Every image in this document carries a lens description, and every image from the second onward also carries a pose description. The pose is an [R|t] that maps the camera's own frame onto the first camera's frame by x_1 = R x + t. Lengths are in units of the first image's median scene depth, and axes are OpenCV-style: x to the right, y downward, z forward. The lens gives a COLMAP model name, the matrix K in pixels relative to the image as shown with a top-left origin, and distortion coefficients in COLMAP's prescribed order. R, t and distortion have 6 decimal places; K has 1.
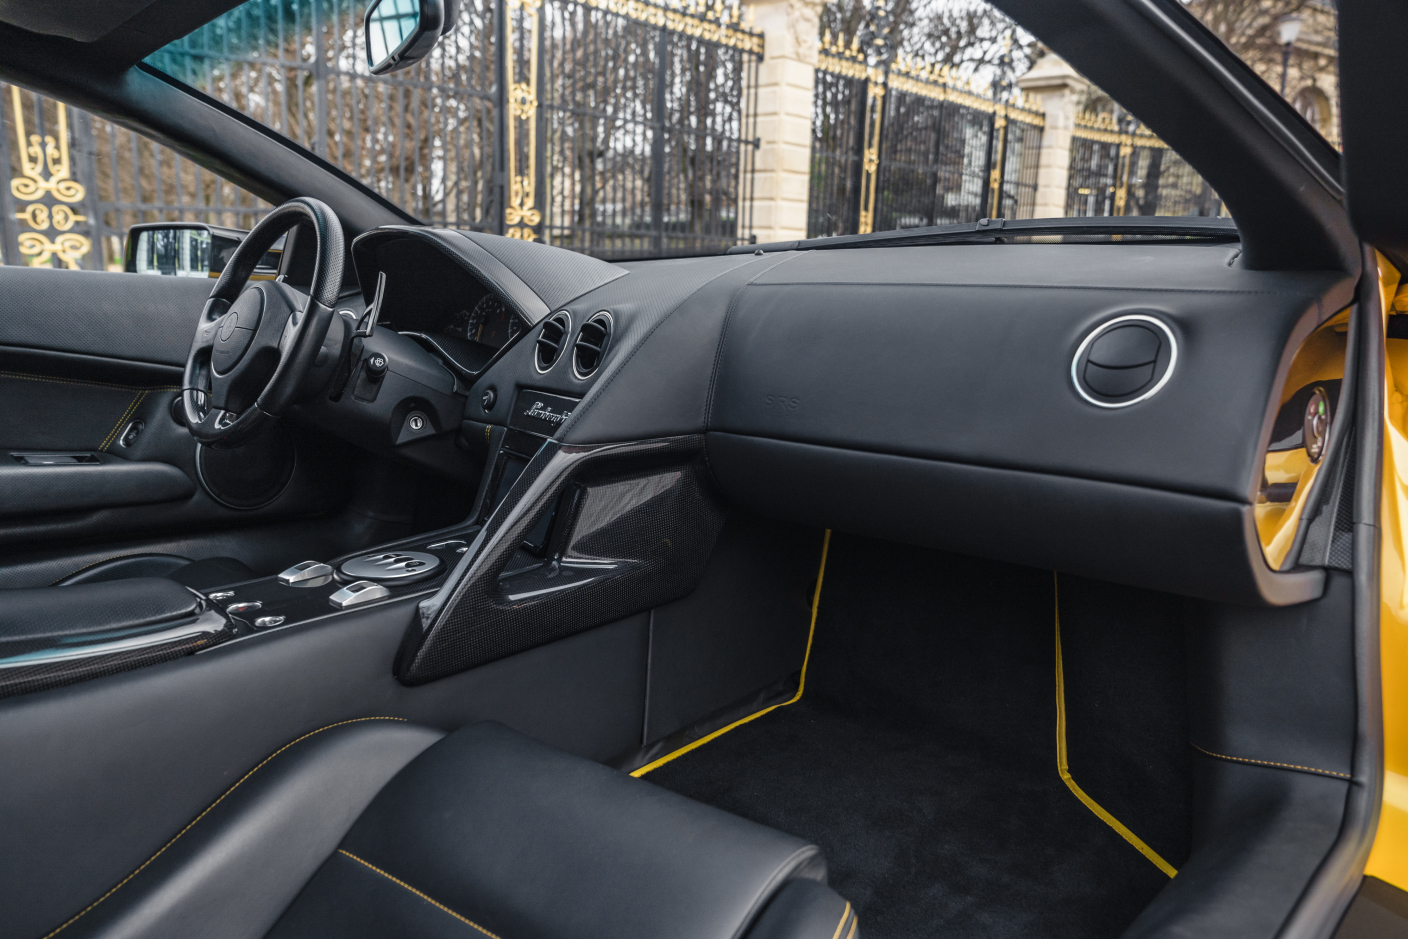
lens RADIAL K [[957.2, 0, 704.0], [0, 957.2, 469.5], [0, 0, 1]] dist [-0.008000, -0.002232]
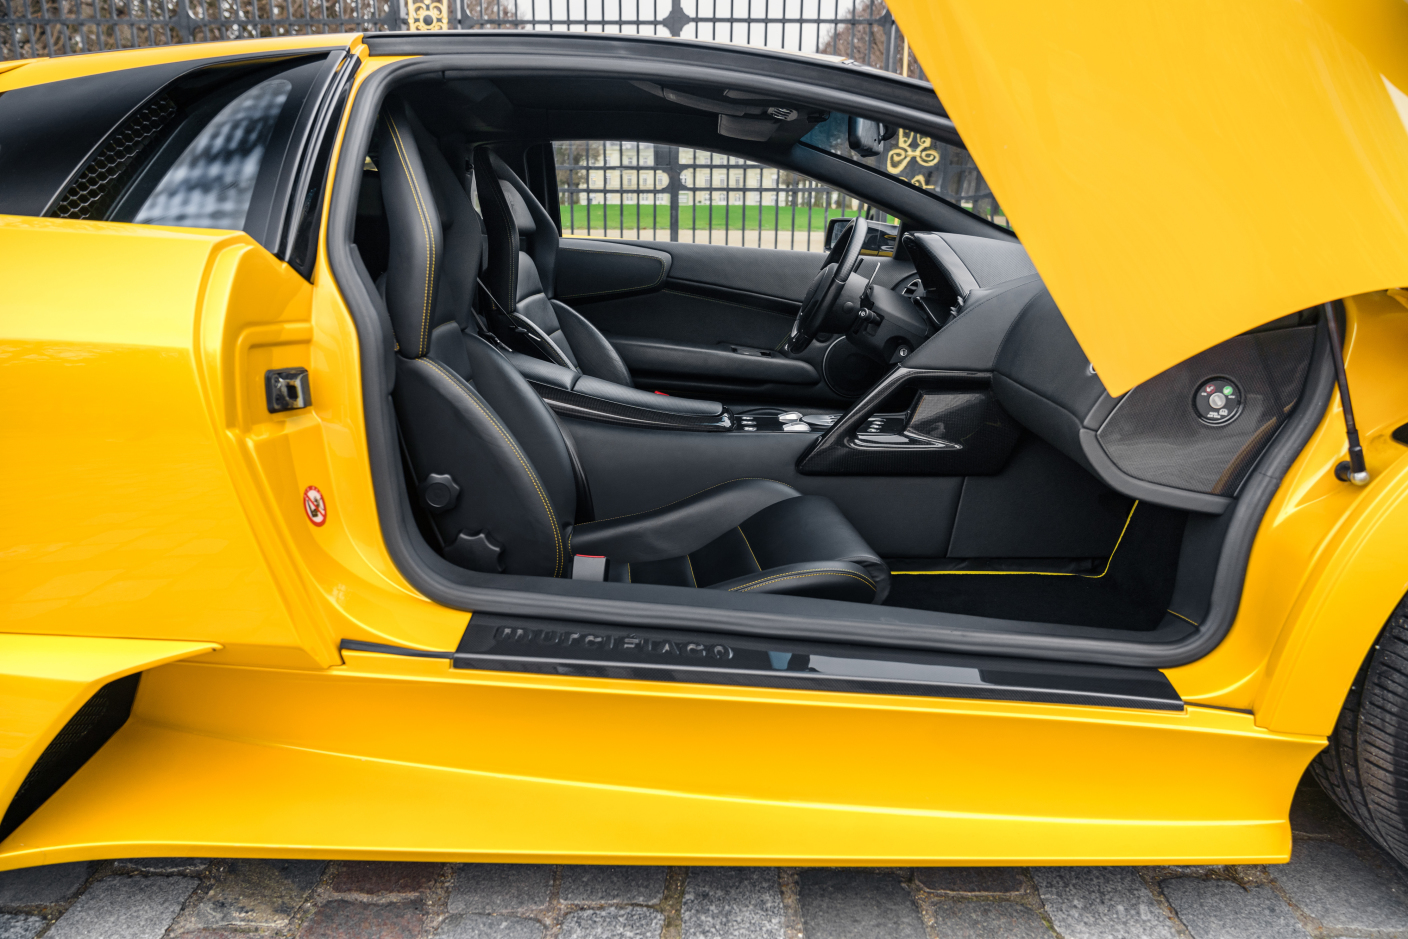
lens RADIAL K [[957.2, 0, 704.0], [0, 957.2, 469.5], [0, 0, 1]] dist [-0.008000, -0.002232]
pose [[0.672634, 0.193271, -0.714290, 0.685620], [-0.153759, 0.980725, 0.120570, 0.003532], [0.723824, 0.028729, 0.689386, -0.372158]]
